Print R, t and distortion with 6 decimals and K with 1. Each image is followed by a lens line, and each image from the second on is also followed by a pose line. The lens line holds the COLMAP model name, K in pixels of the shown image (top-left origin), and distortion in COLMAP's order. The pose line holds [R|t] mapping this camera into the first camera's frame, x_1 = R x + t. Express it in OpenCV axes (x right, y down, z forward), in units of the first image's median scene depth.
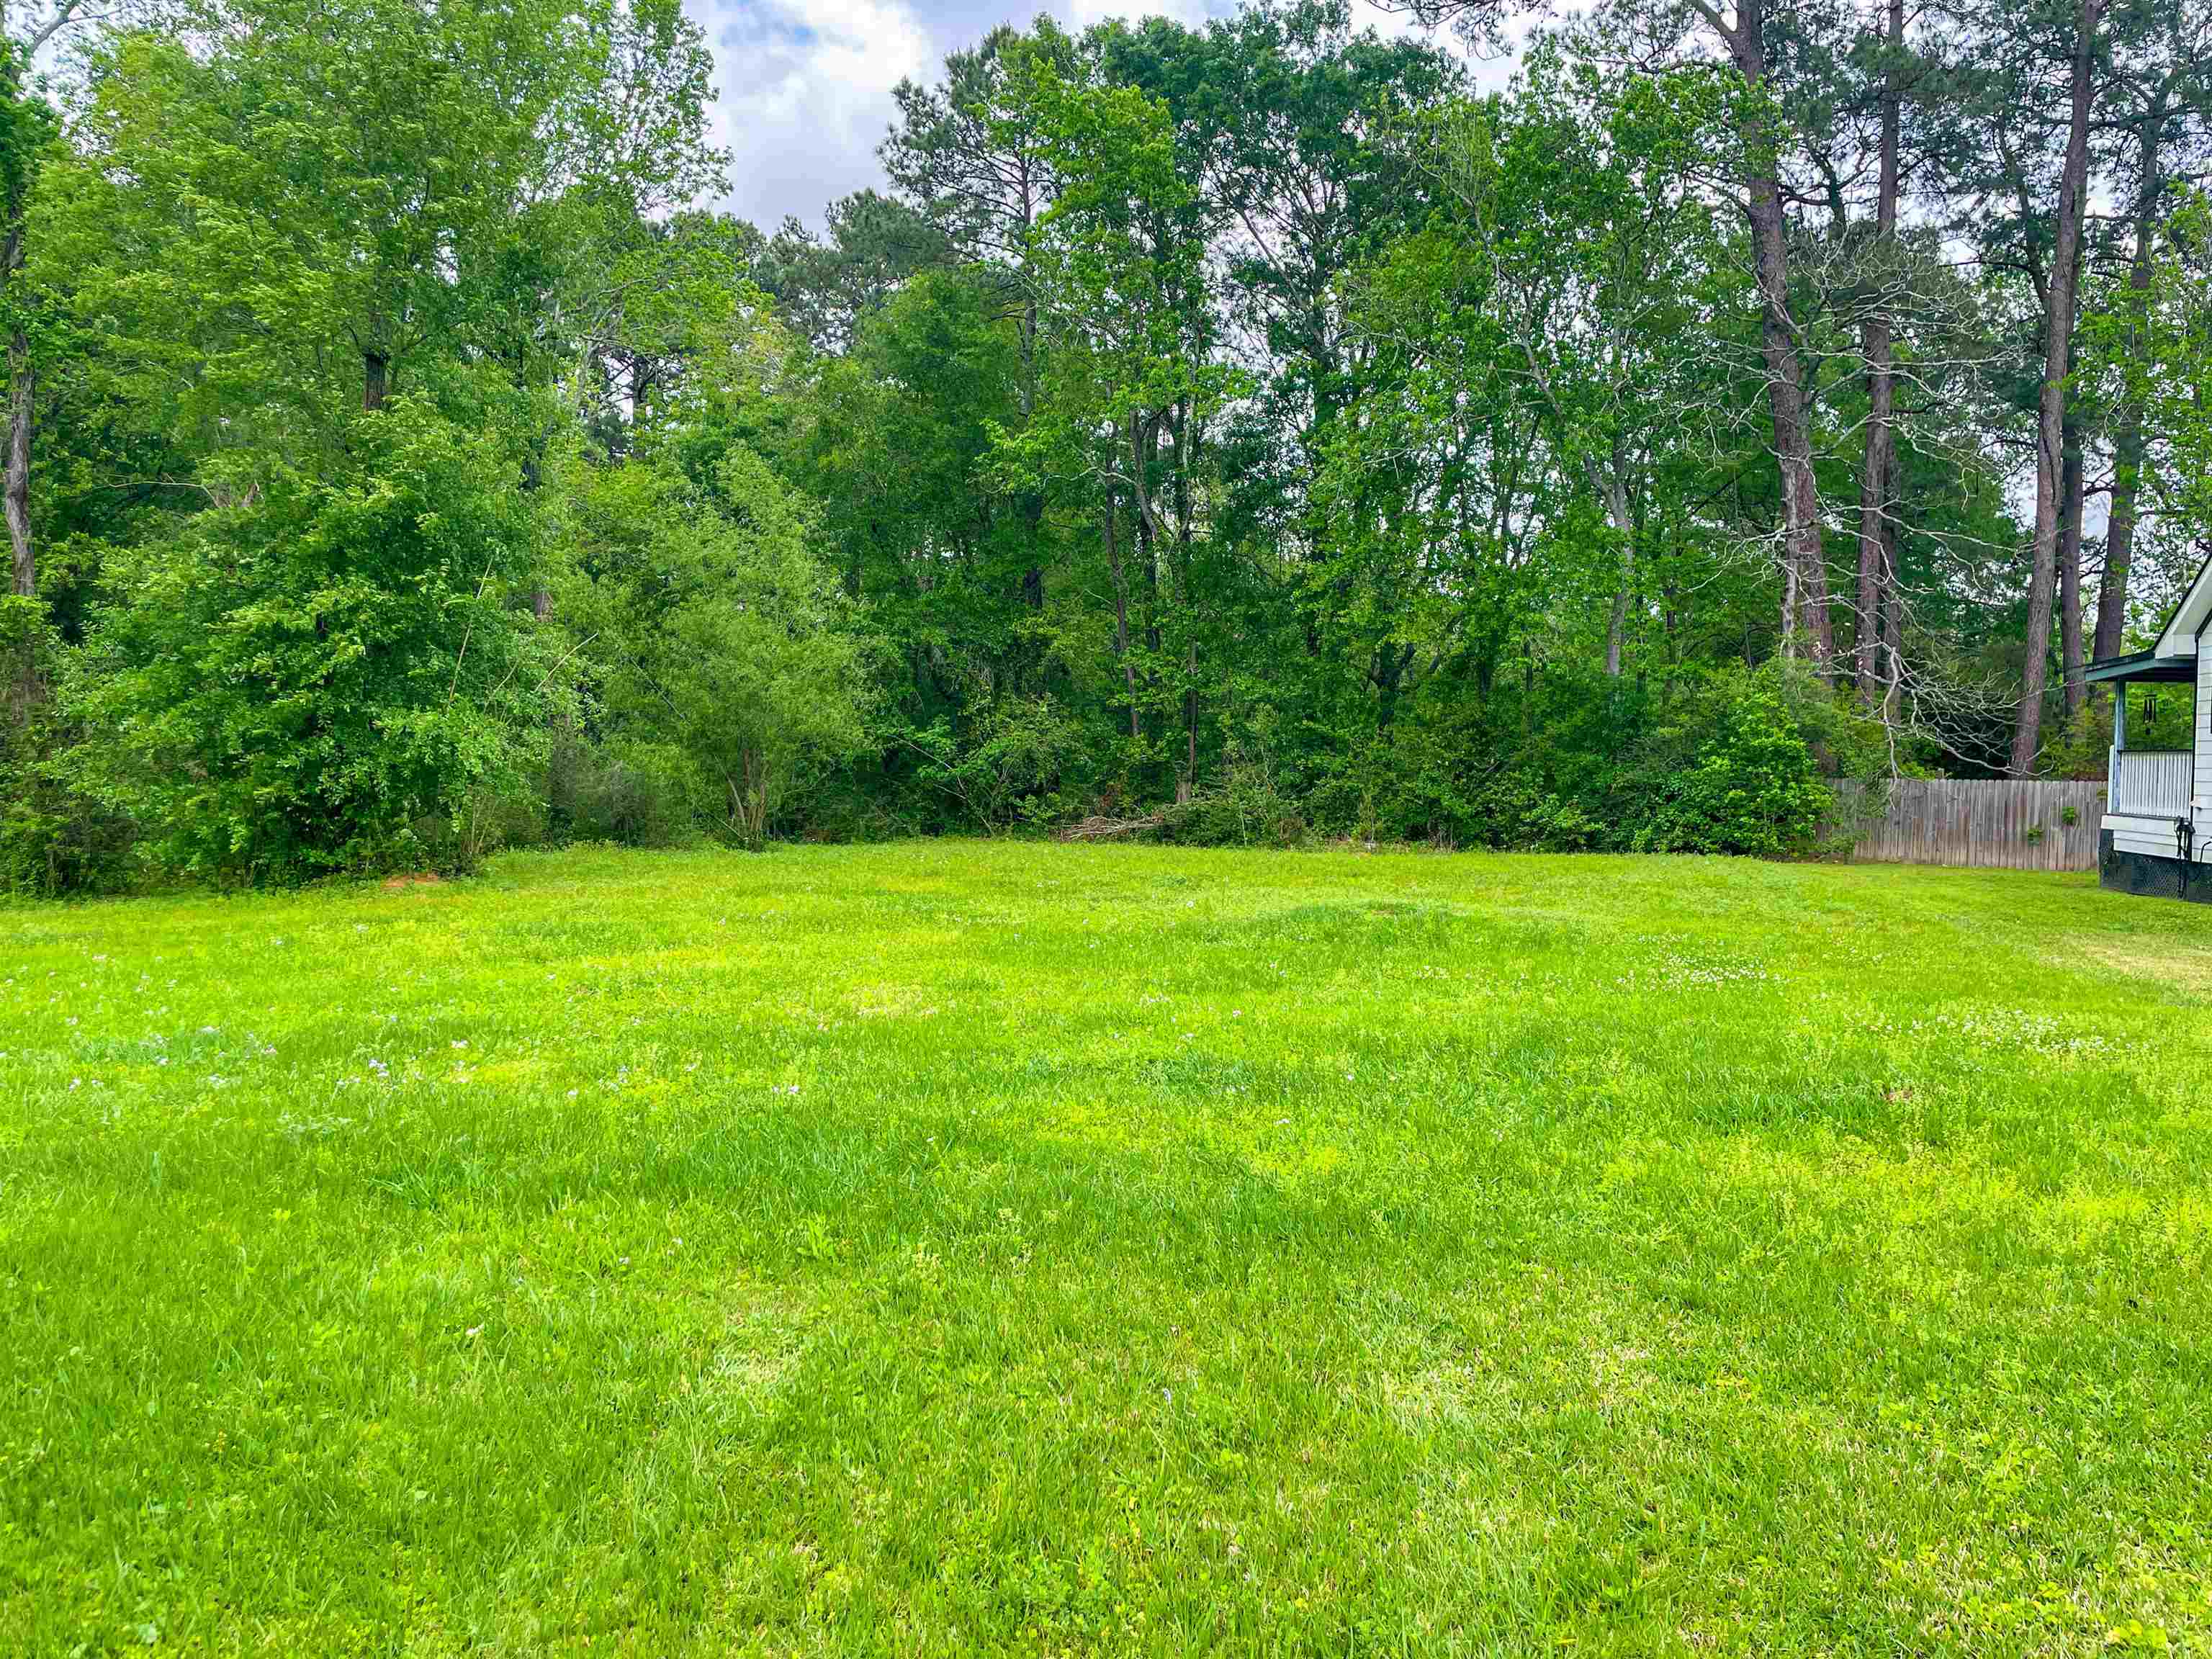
lens RADIAL K [[1654.8, 0, 1147.3], [0, 1654.8, 810.3], [0, 0, 1]] dist [0.085424, -0.098286]
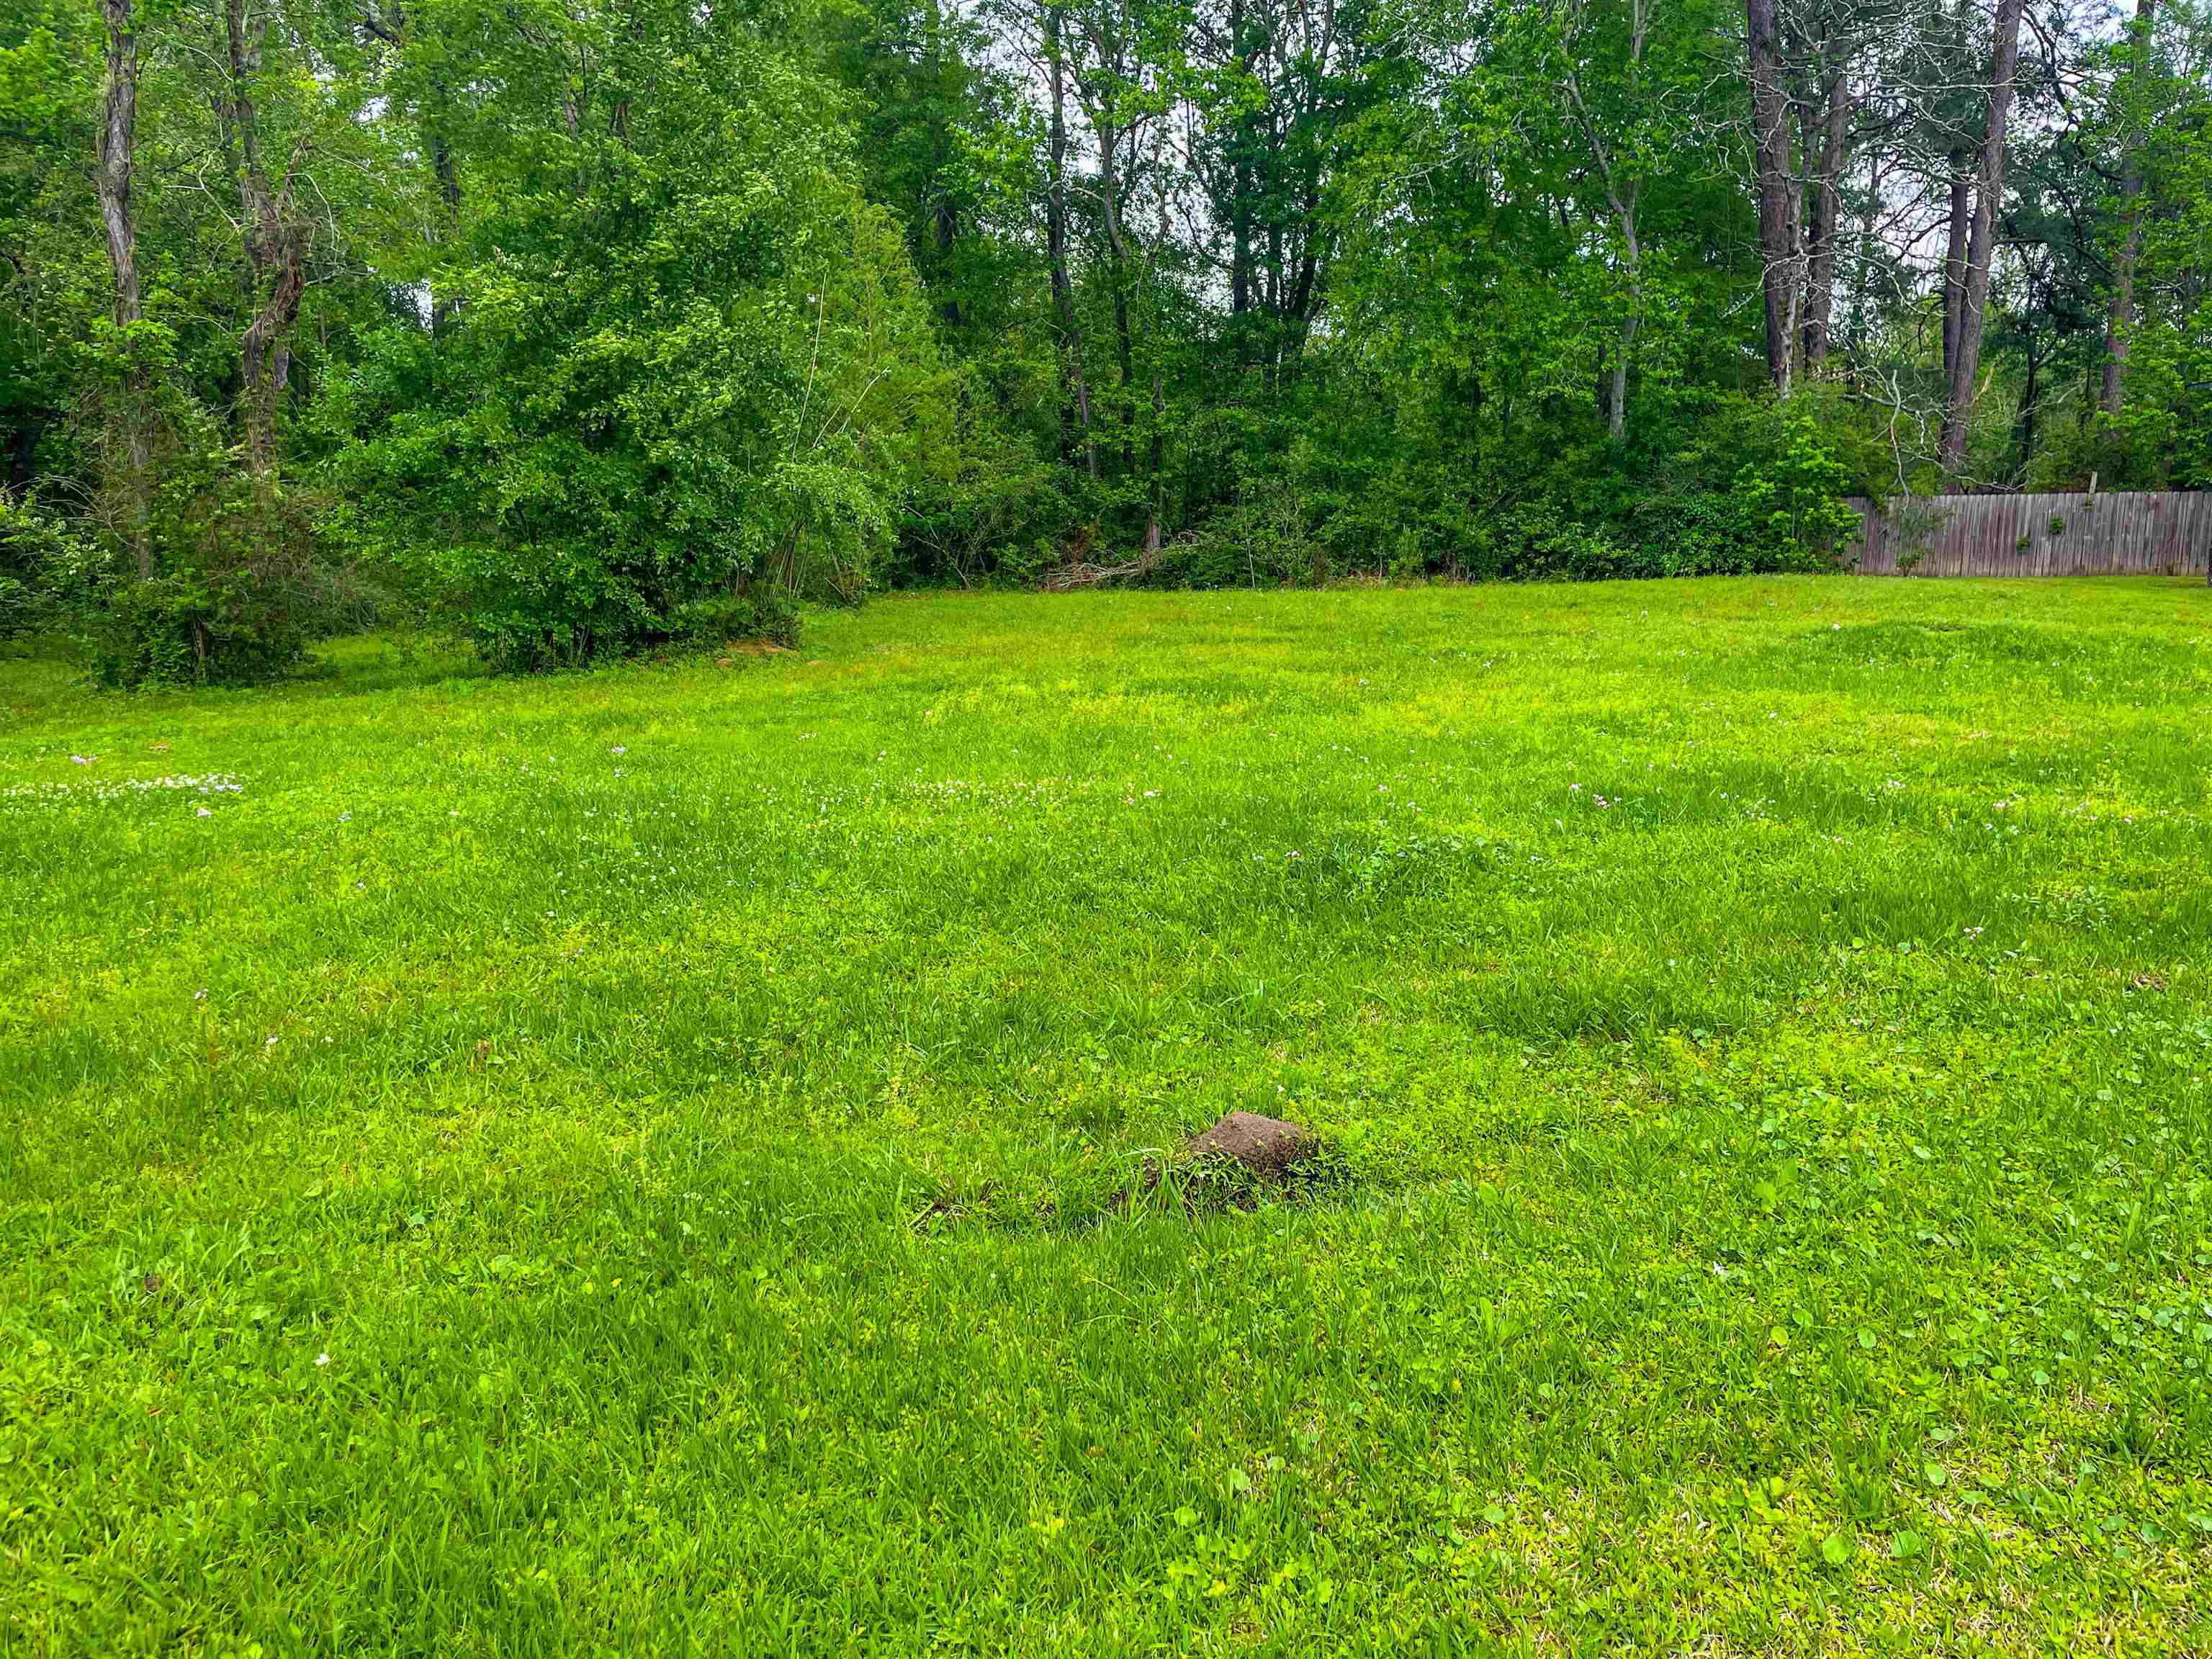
lens RADIAL K [[1654.8, 0, 1096.3], [0, 1654.8, 836.6], [0, 0, 1]] dist [0.085424, -0.098286]
pose [[0.974960, -0.068069, 0.211706, -0.333313], [0.032739, 0.985563, 0.166113, 0.000521], [-0.219957, -0.155022, 0.963113, 0.051370]]
